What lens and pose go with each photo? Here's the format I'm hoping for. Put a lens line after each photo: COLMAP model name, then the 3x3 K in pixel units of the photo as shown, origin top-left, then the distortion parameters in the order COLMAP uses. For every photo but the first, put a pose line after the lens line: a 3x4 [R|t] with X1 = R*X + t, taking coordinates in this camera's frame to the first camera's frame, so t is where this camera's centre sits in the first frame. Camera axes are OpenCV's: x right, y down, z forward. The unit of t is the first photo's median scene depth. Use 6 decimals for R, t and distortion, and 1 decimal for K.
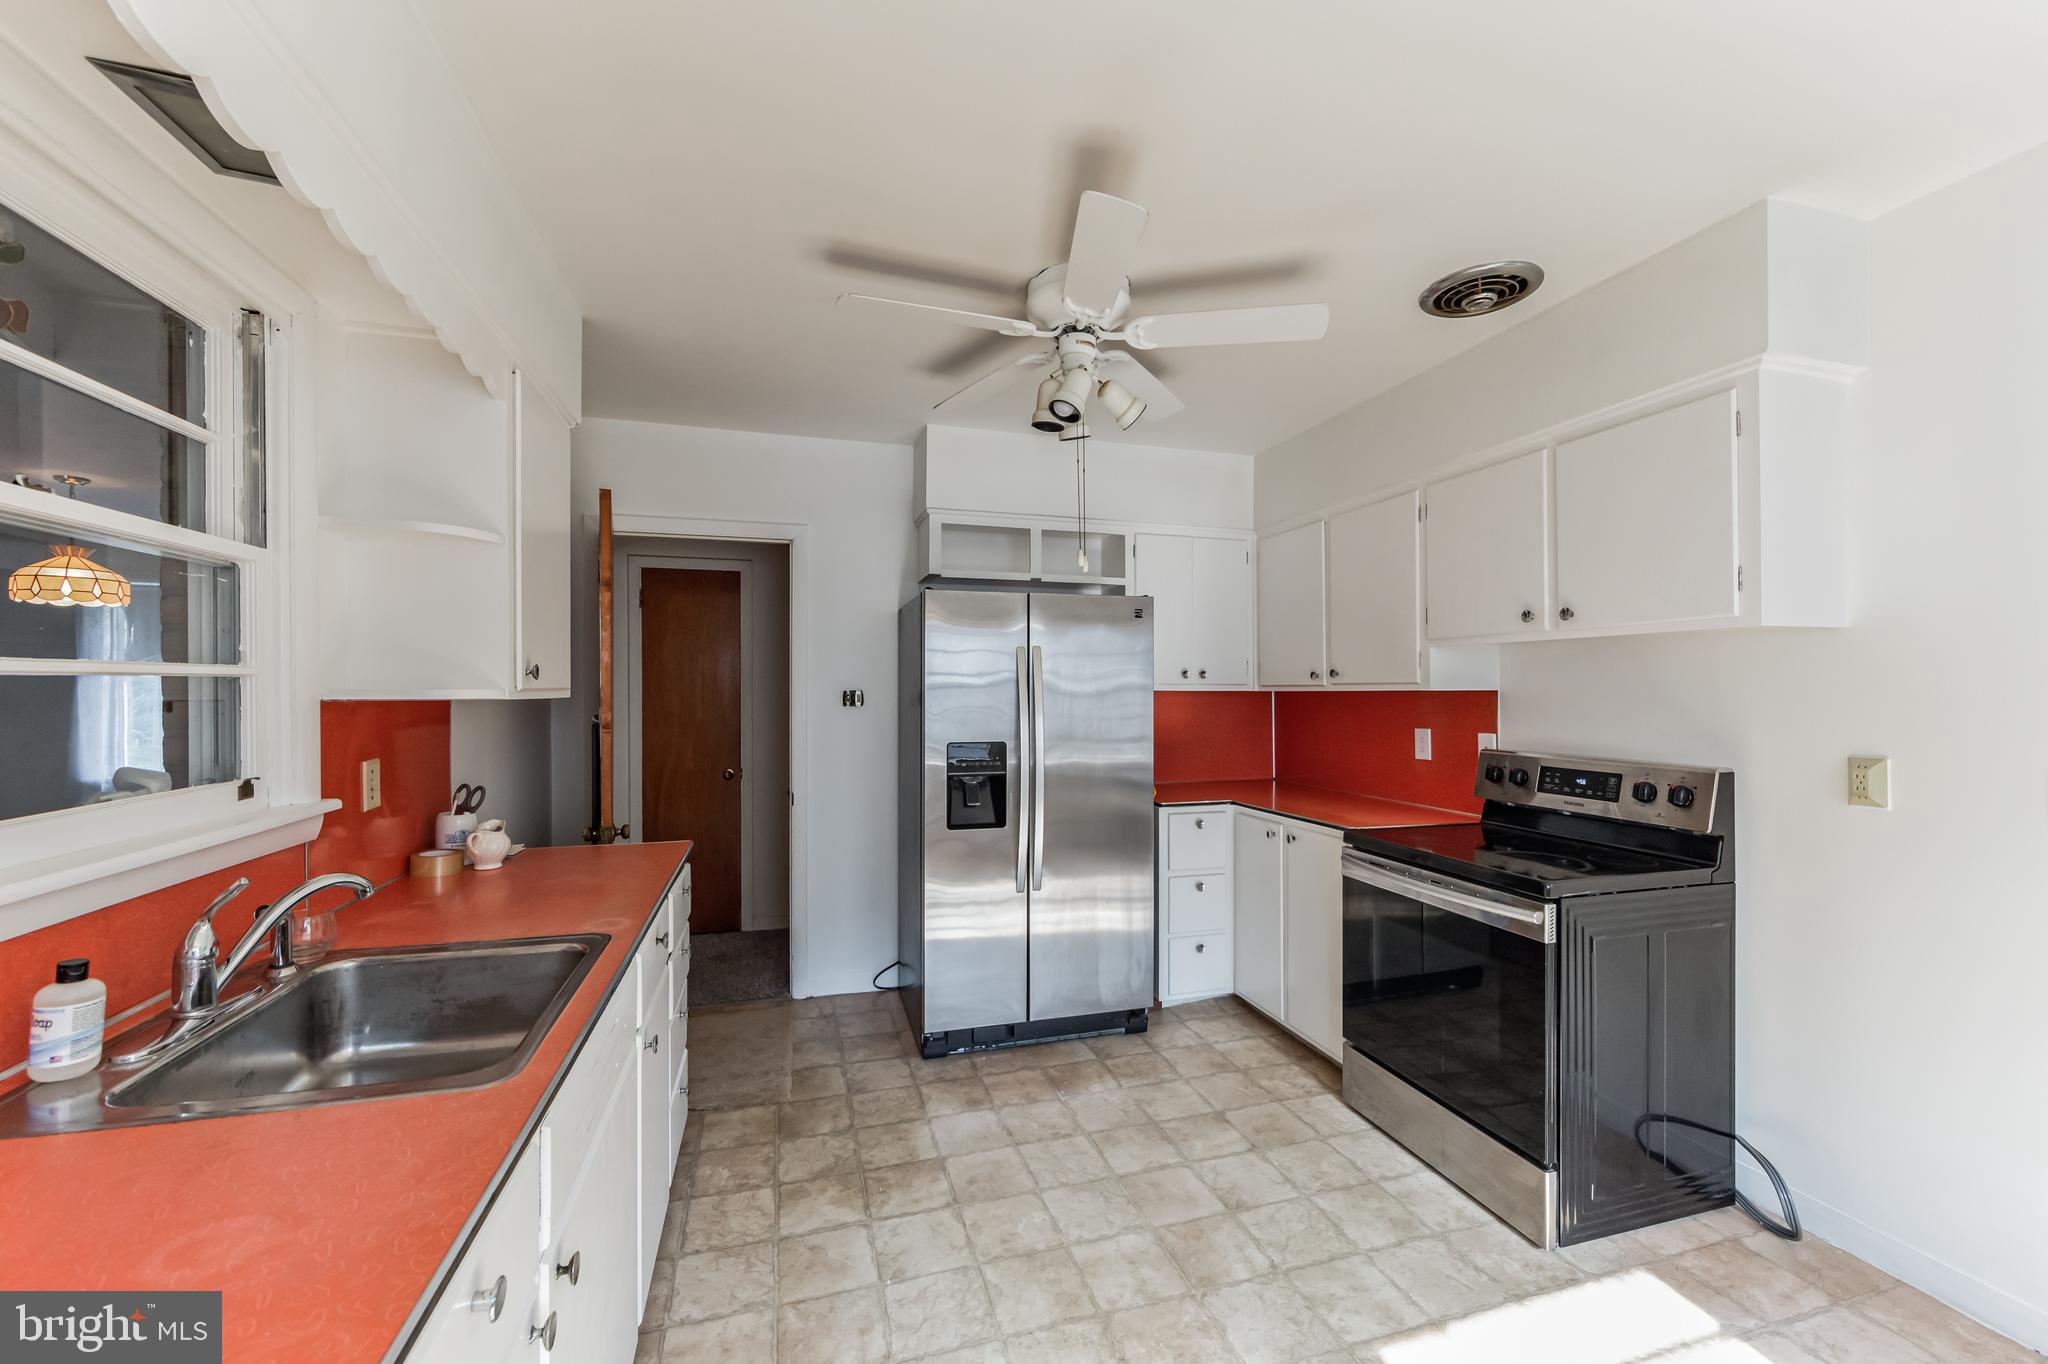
lens RADIAL K [[806.1, 0, 1031.4], [0, 806.1, 689.6], [0, 0, 1]] dist [0.000363, -0.000098]
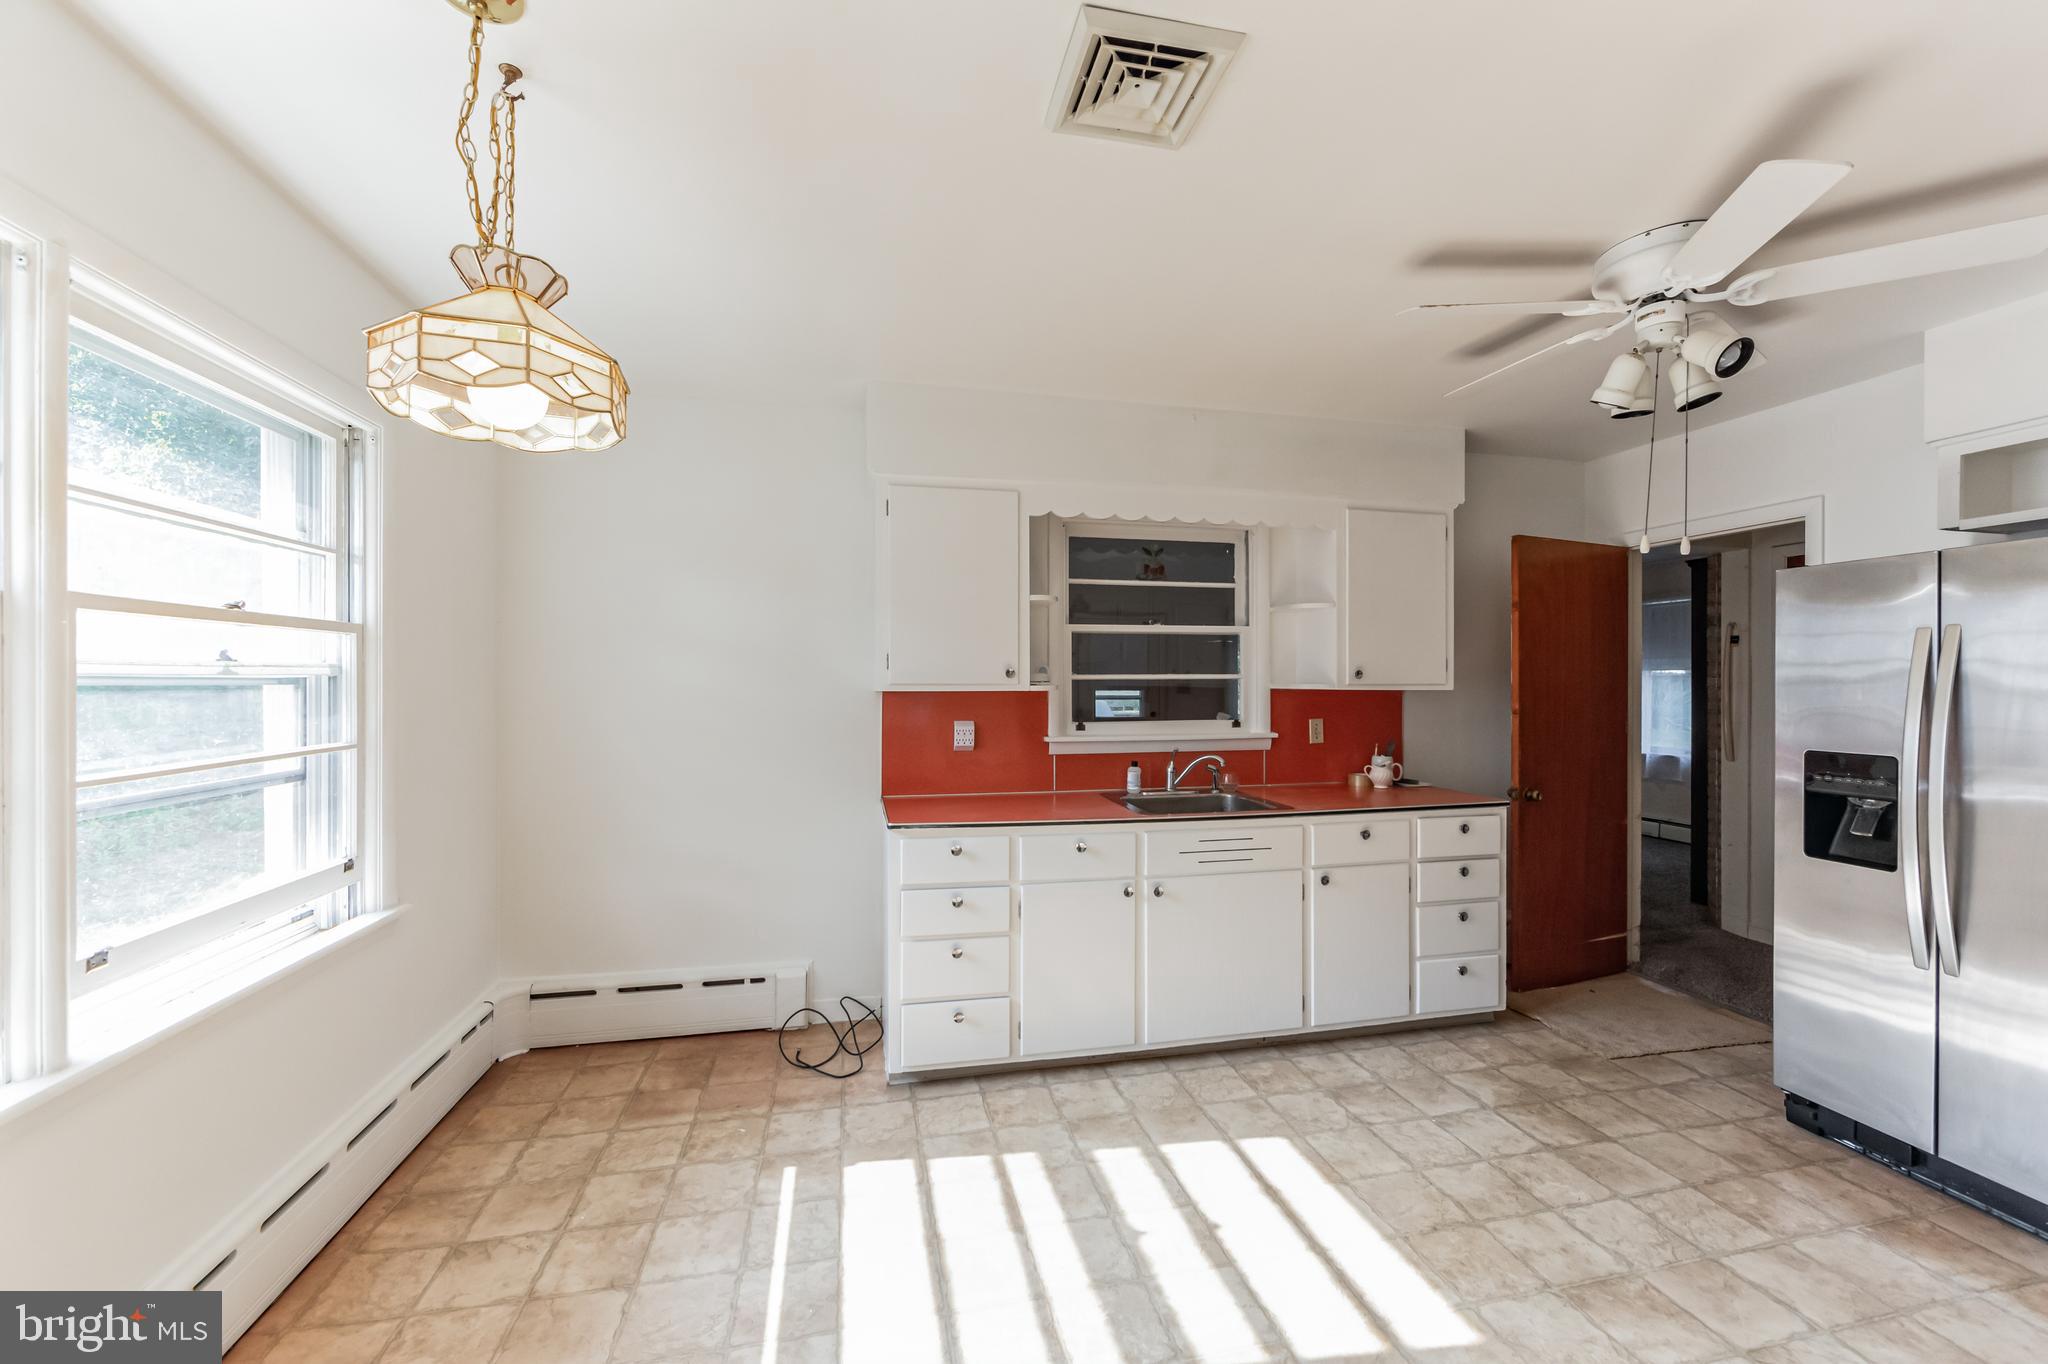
lens RADIAL K [[801.8, 0, 1030.3], [0, 801.8, 684.2], [0, 0, 1]] dist [0.000190, -0.000423]
pose [[-0.070514, -0.001612, -0.997509, 0.976925], [-0.005962, 0.999982, -0.001194, 0.004844], [0.997493, 0.005863, -0.070522, 0.330941]]
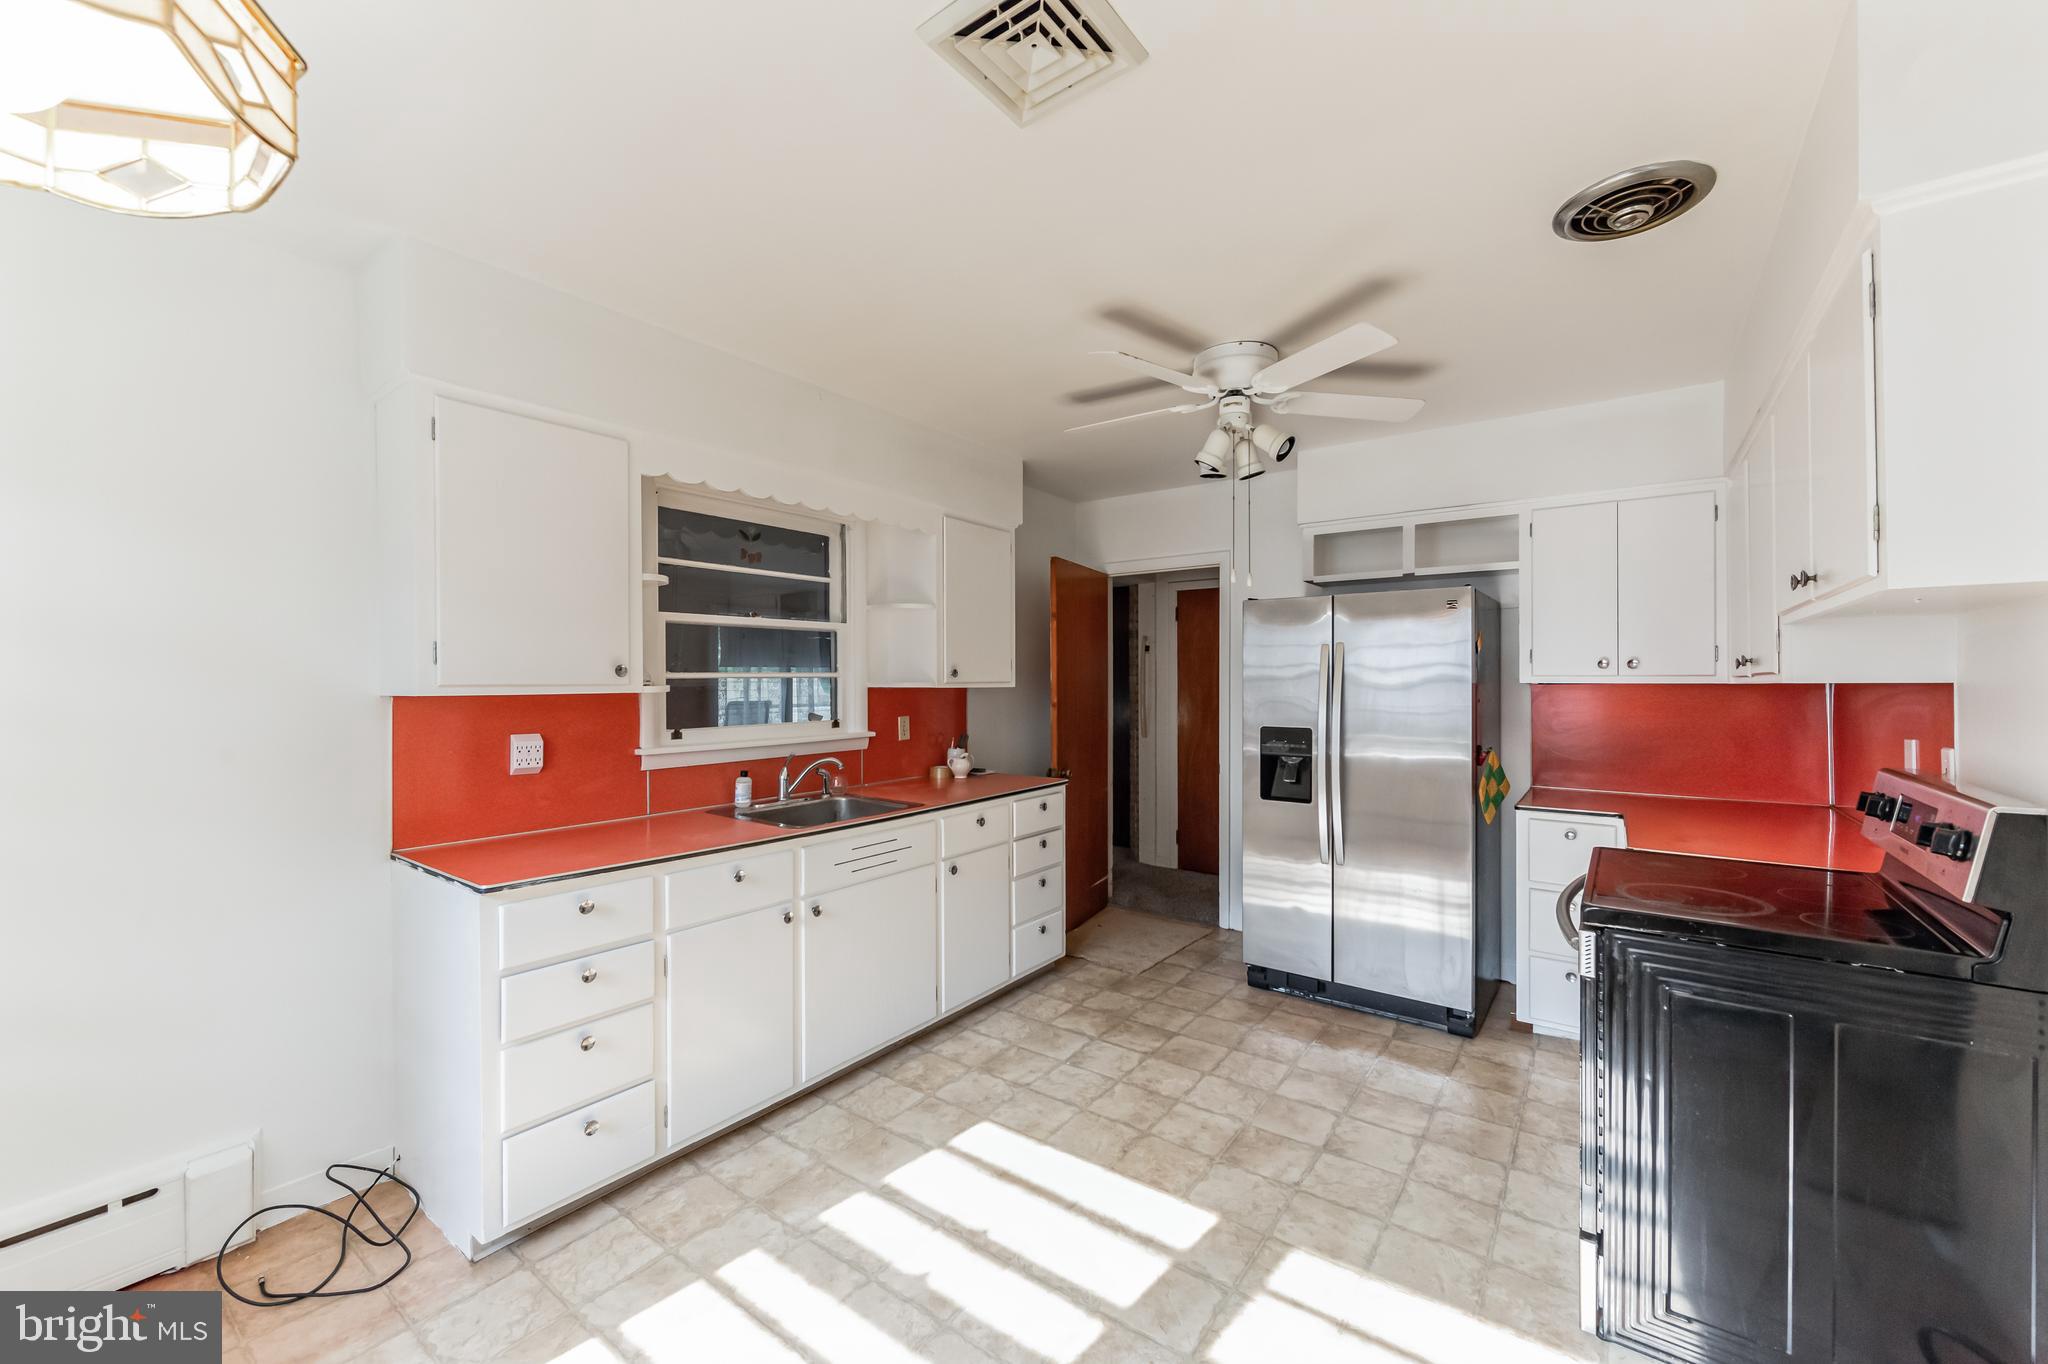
lens RADIAL K [[801.8, 0, 1030.3], [0, 801.8, 684.2], [0, 0, 1]] dist [0.000190, -0.000423]
pose [[0.600477, -0.001361, -0.799641, 0.814272], [0.001275, 0.999999, -0.000744, 0.004463], [0.799641, -0.000573, 0.600478, 0.011043]]
